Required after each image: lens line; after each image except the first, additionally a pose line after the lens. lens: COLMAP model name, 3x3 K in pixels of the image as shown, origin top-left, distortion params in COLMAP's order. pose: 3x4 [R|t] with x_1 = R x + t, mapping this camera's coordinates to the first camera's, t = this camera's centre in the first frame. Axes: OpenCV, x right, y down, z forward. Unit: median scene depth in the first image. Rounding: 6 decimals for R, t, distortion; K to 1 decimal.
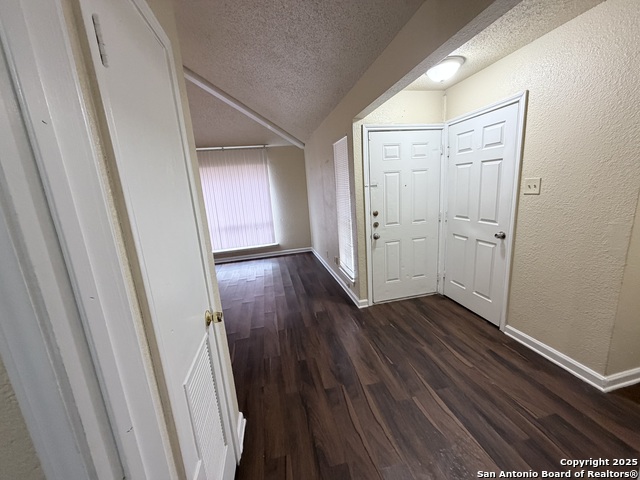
lens RADIAL K [[254.6, 0, 317.8], [0, 254.6, 239.7], [0, 0, 1]] dist [0.001160, 0.000116]
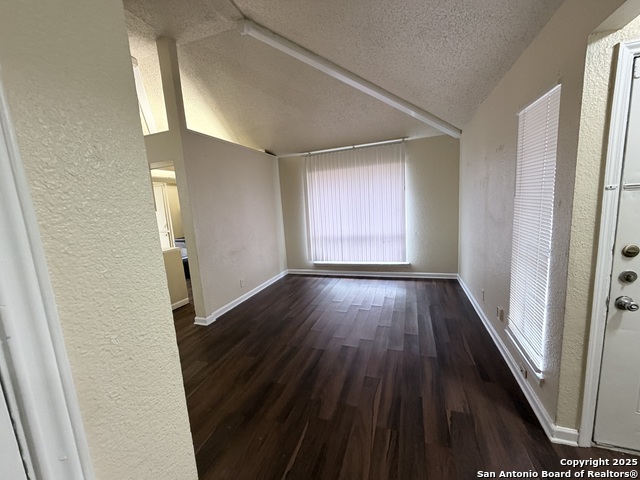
lens RADIAL K [[254.6, 0, 317.8], [0, 254.6, 239.7], [0, 0, 1]] dist [0.001160, 0.000116]
pose [[0.853766, 0.093028, -0.512279, -0.002361], [-0.100817, 0.994825, 0.012636, -0.048637], [0.510803, 0.040858, 0.858726, 0.236226]]
